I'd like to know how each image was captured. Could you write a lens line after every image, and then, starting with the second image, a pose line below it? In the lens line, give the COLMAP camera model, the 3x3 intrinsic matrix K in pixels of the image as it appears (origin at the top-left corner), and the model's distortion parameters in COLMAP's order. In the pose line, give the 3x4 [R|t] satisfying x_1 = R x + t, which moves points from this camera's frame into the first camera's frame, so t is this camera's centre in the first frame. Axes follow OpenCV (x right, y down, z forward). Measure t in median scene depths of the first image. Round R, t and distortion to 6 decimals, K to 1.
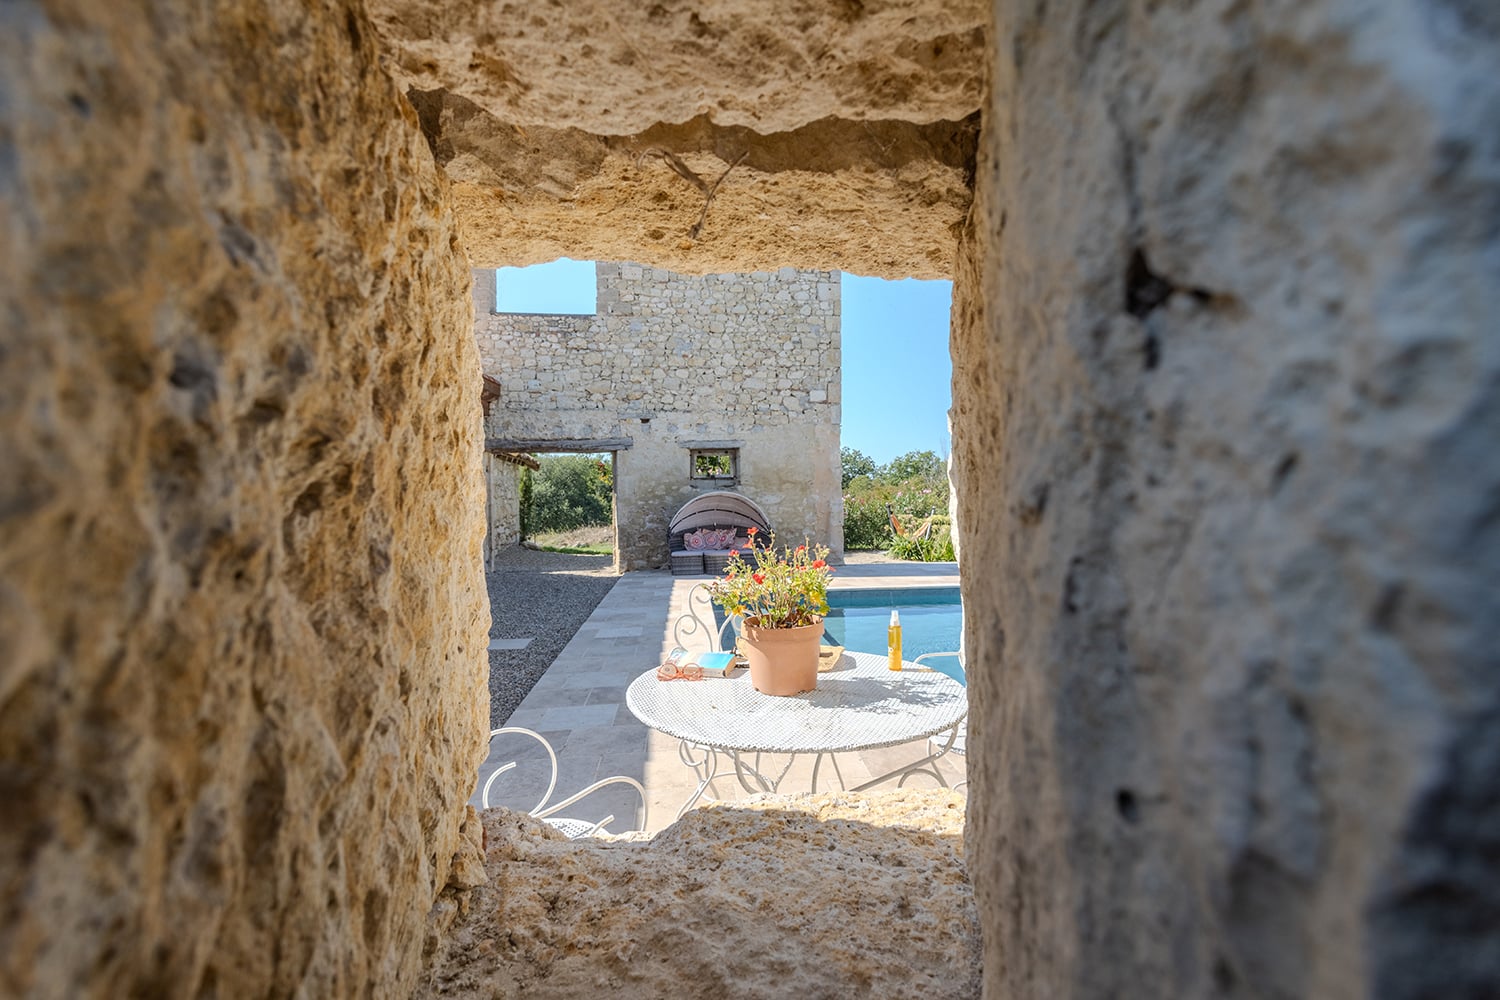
lens RADIAL K [[685.1, 0, 750.0], [0, 685.1, 500.0], [0, 0, 1]] dist [0.006787, 0.000430]
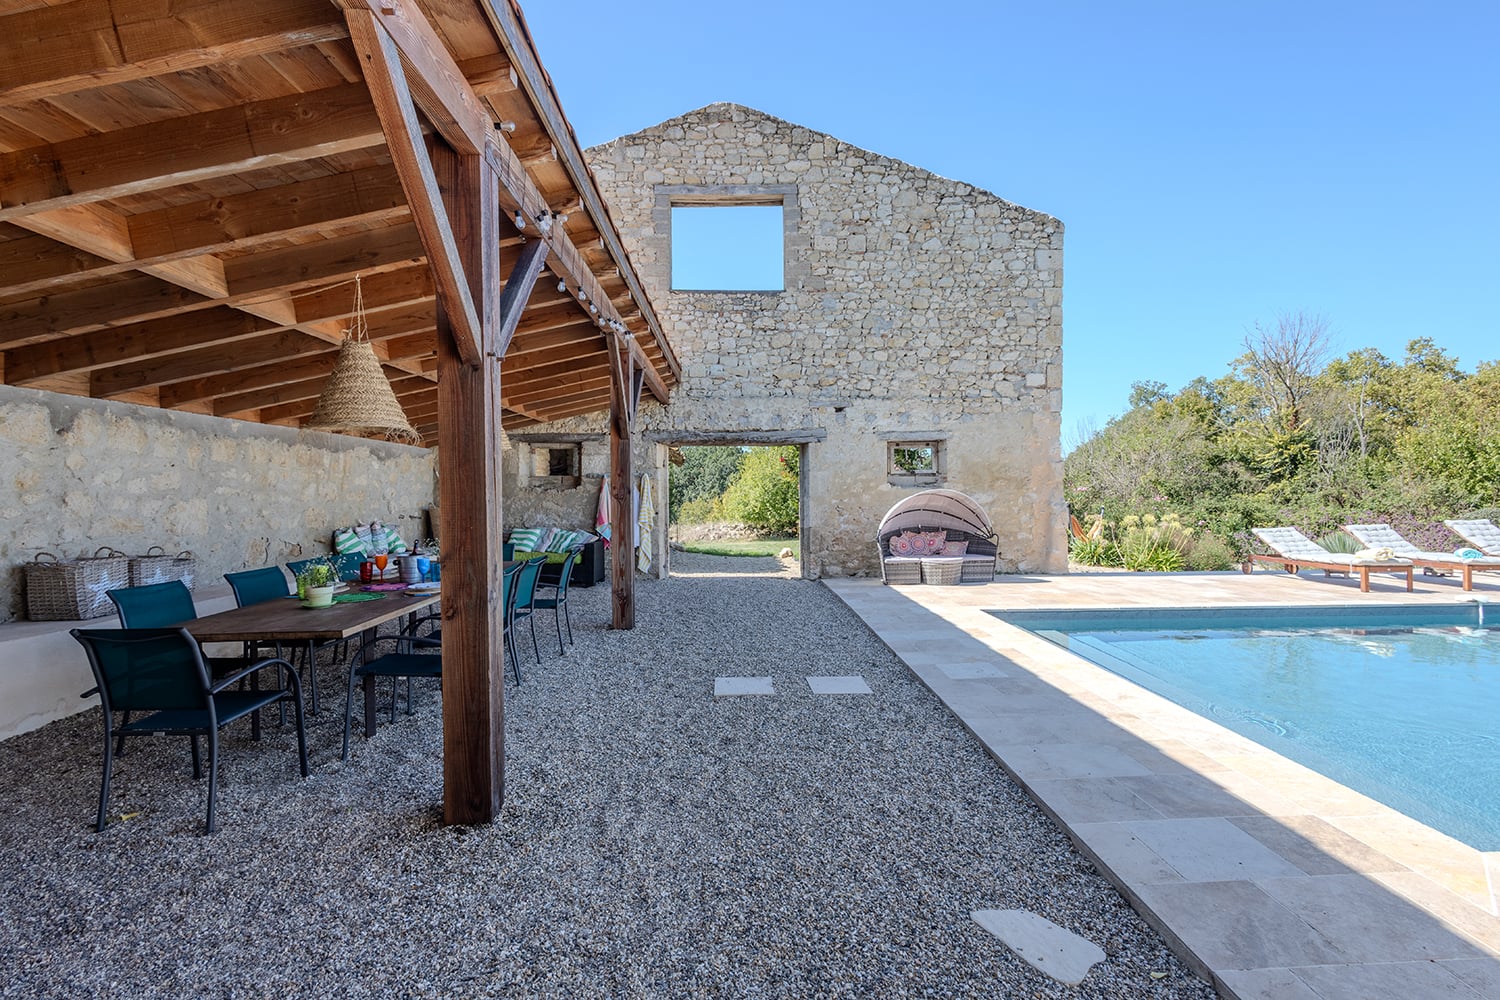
lens RADIAL K [[685.1, 0, 750.0], [0, 685.1, 500.0], [0, 0, 1]] dist [0.006787, 0.000430]
pose [[0.997830, 0.002747, -0.065779, -0.209262], [-0.002400, 0.999983, 0.005350, -0.002625], [0.065793, -0.005180, 0.997820, 0.104364]]
